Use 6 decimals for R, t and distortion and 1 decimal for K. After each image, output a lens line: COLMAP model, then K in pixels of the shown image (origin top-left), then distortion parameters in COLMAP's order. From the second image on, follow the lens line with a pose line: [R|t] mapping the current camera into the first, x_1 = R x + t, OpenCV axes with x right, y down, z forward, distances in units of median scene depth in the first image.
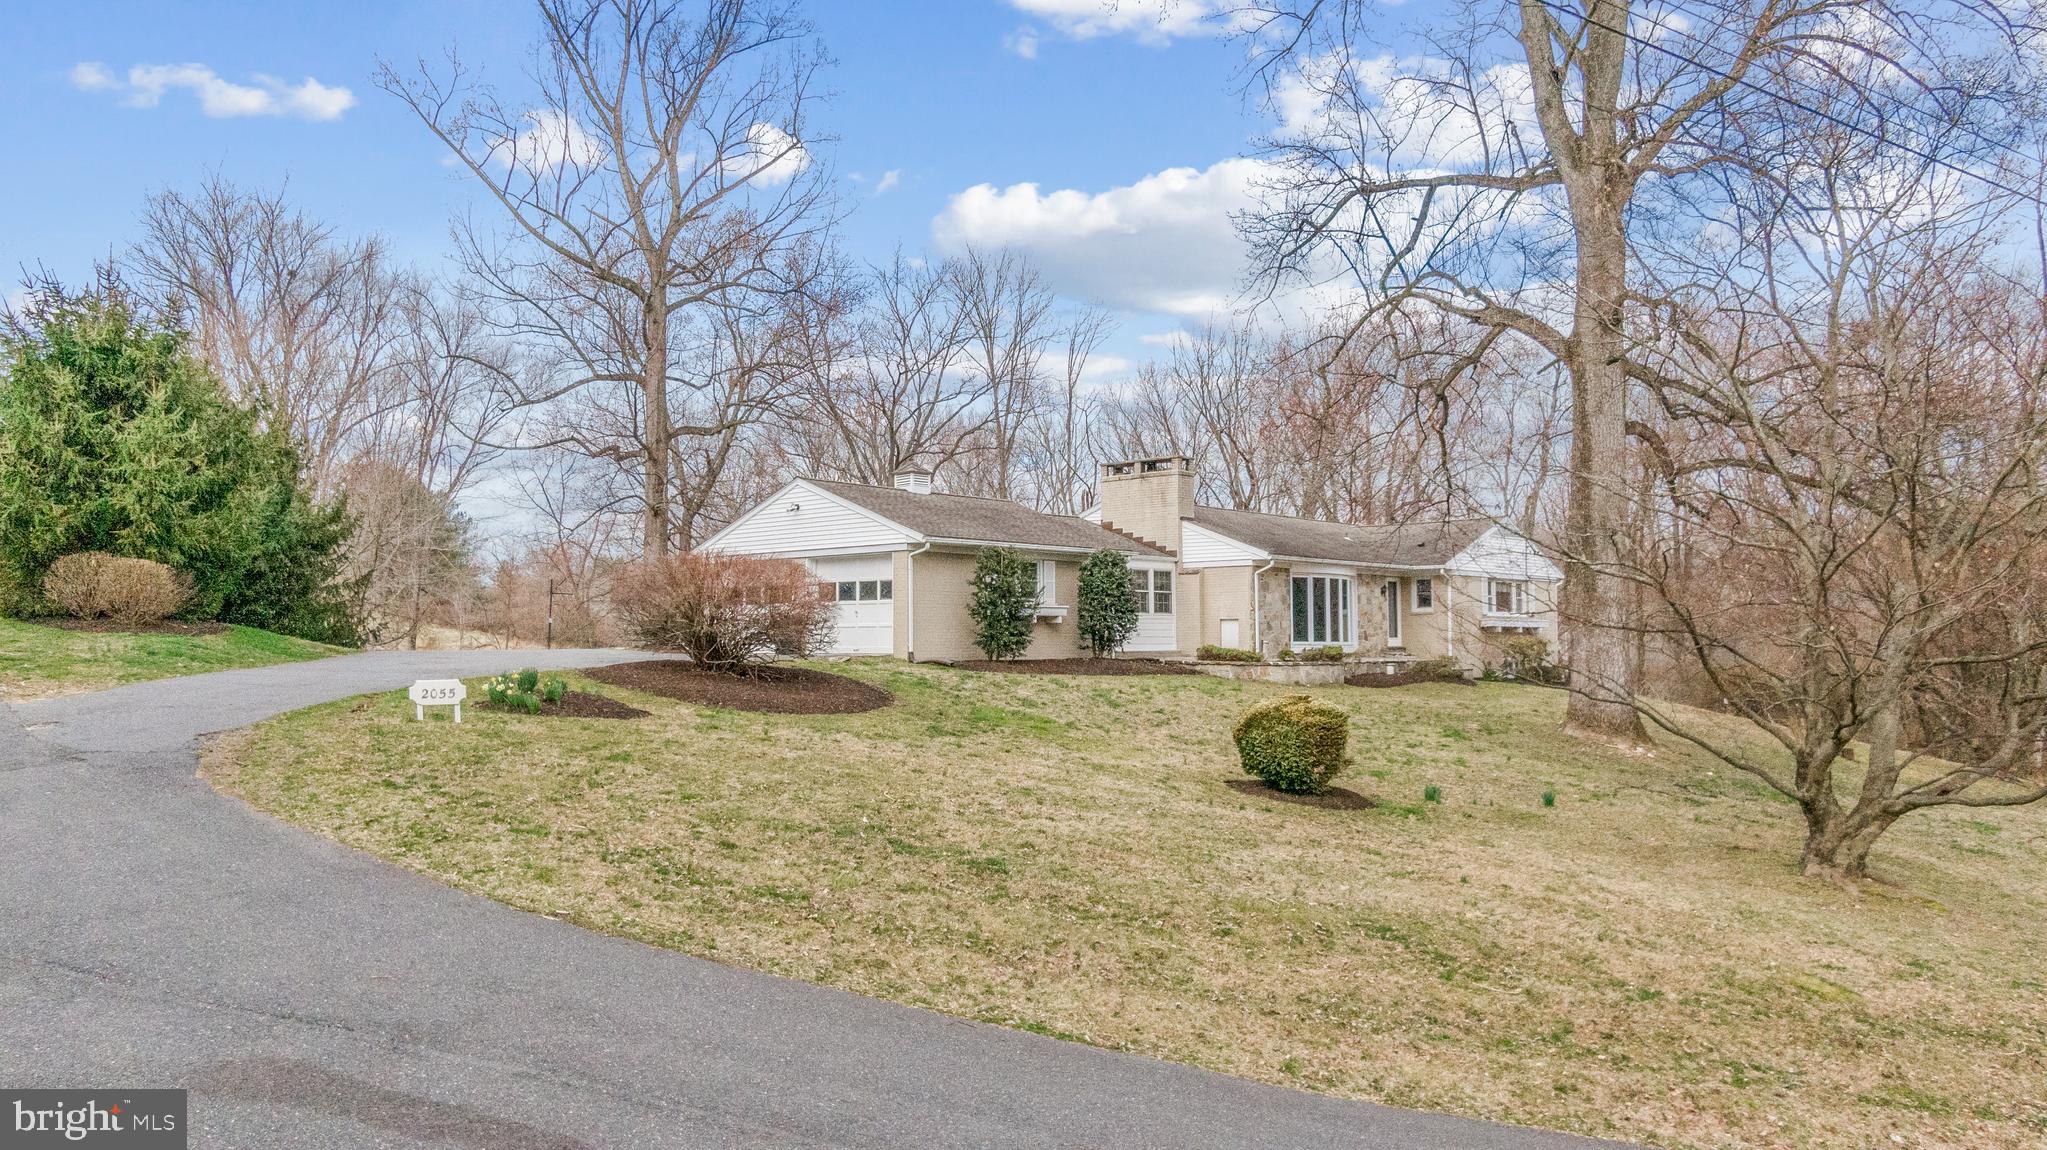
lens RADIAL K [[1446.2, 0, 1024.5], [0, 1446.2, 576.9], [0, 0, 1]] dist [0.007154, -0.019571]
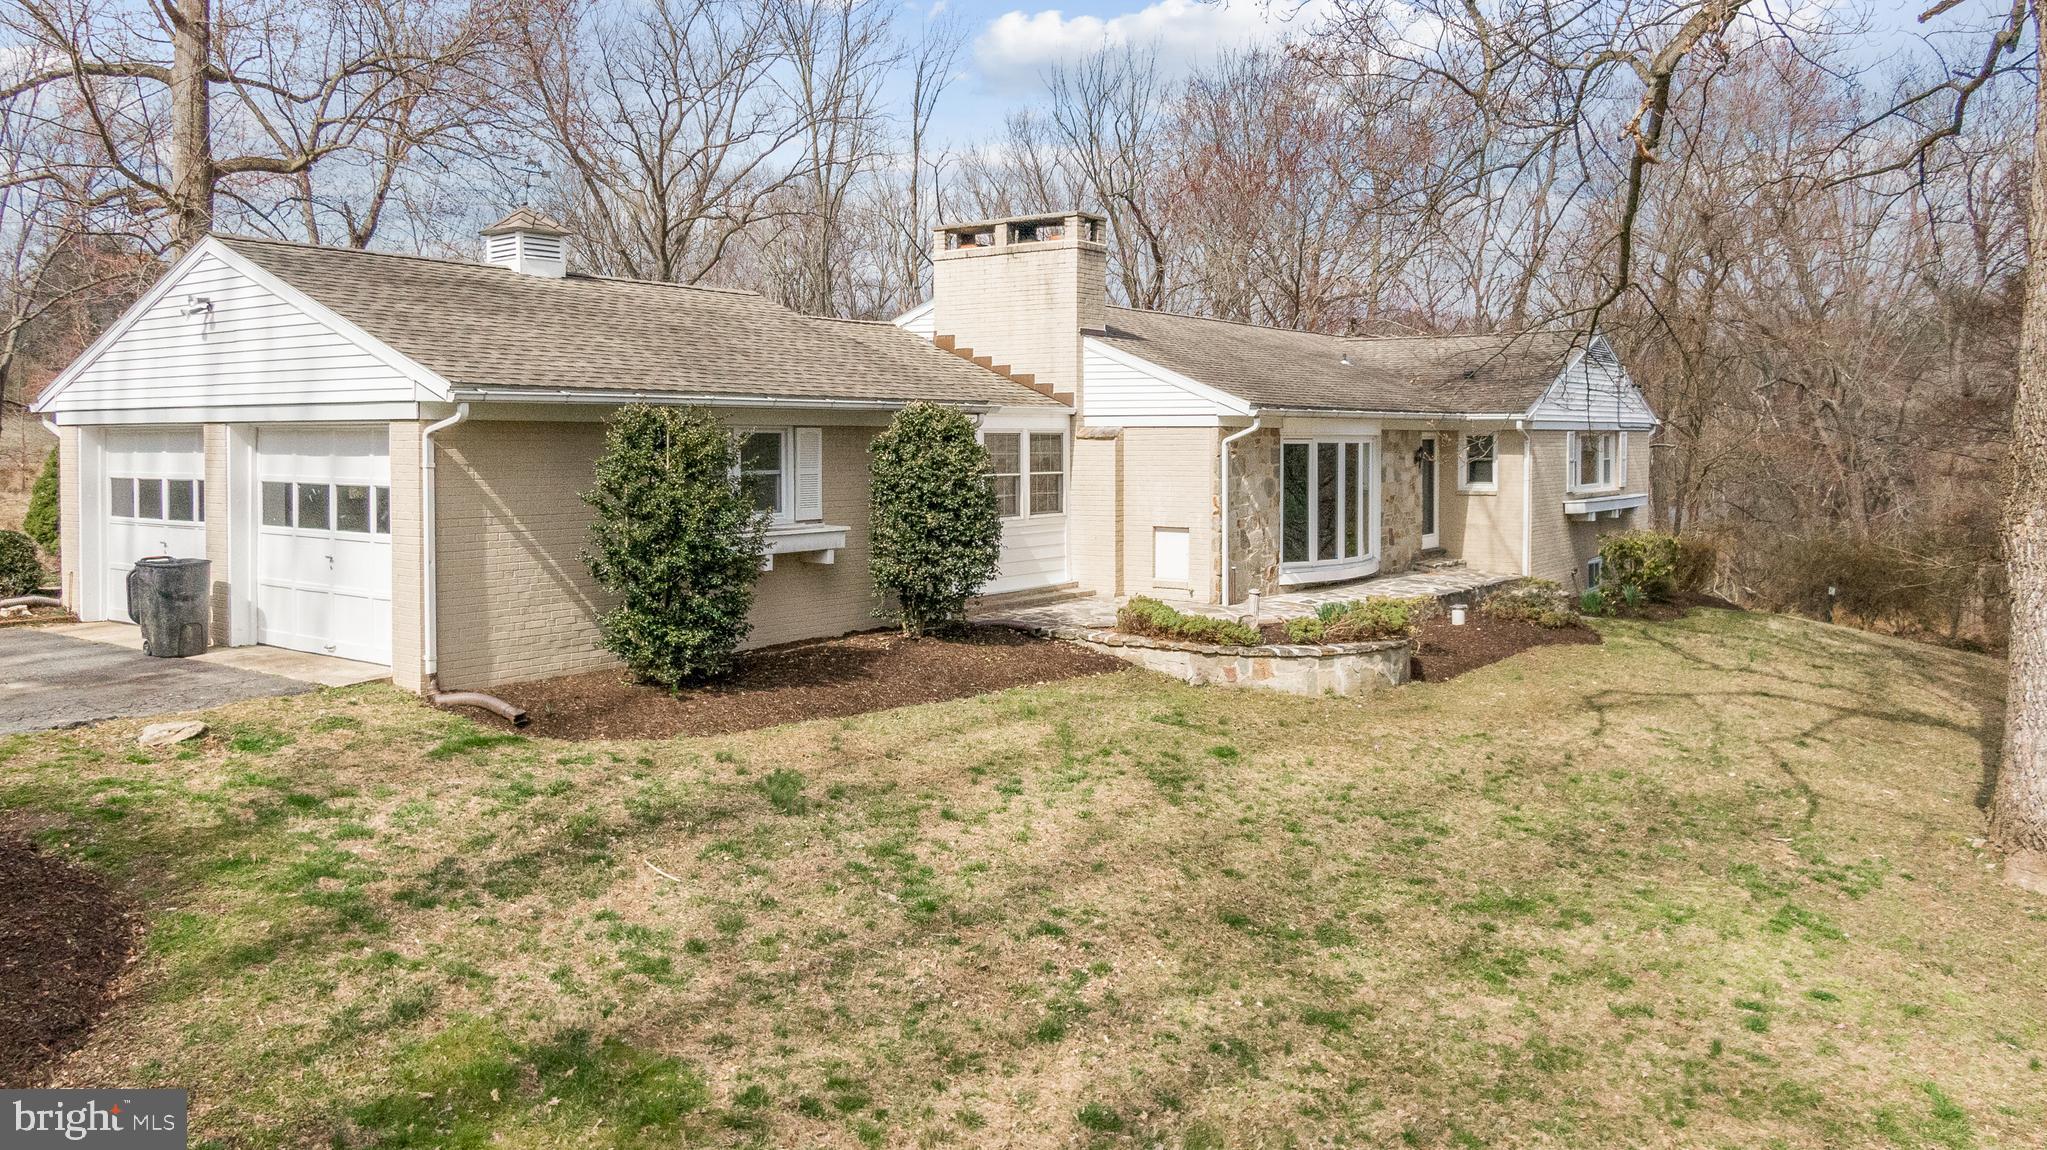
lens RADIAL K [[1446.2, 0, 1025.6], [0, 1446.2, 572.3], [0, 0, 1]] dist [0.007154, -0.019571]
pose [[0.995826, -0.003209, 0.091210, 0.039015], [-0.009770, 0.989892, 0.141489, -0.028137], [-0.090742, -0.141790, 0.985729, 0.467769]]
